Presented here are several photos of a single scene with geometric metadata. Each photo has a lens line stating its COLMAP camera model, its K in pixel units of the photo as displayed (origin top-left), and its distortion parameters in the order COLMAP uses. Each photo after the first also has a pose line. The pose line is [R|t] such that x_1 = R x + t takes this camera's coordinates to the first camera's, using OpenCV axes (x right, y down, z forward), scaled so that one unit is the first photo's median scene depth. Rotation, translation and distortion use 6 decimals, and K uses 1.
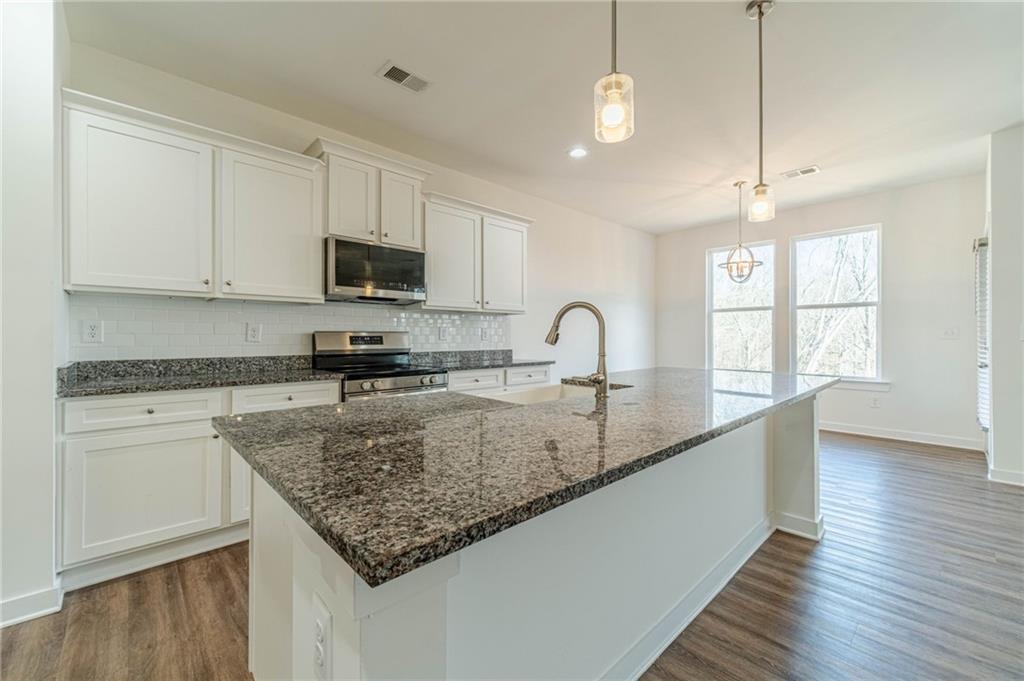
lens RADIAL K [[403.2, 0, 533.6], [0, 403.2, 334.1], [0, 0, 1]] dist [0.010943, -0.000531]
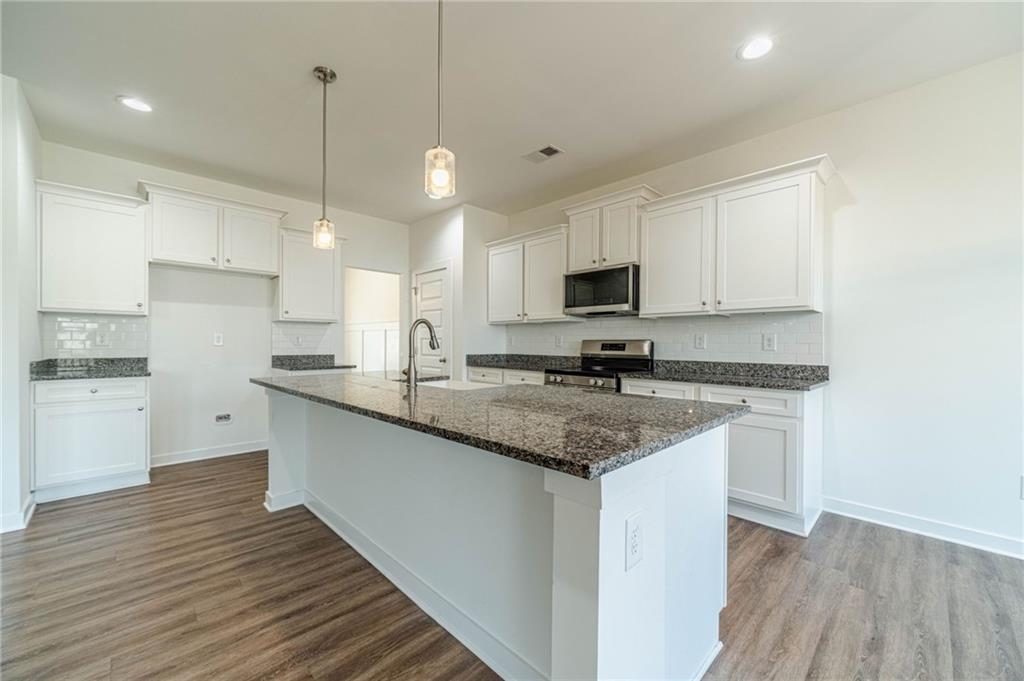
lens RADIAL K [[403.2, 0, 510.6], [0, 403.2, 344.0], [0, 0, 1]] dist [0.010943, -0.000531]
pose [[0.009351, 0.000892, -0.999956, 0.851901], [-0.004453, 0.999990, 0.000851, 0.007062], [0.999946, 0.004444, 0.009355, 0.723062]]
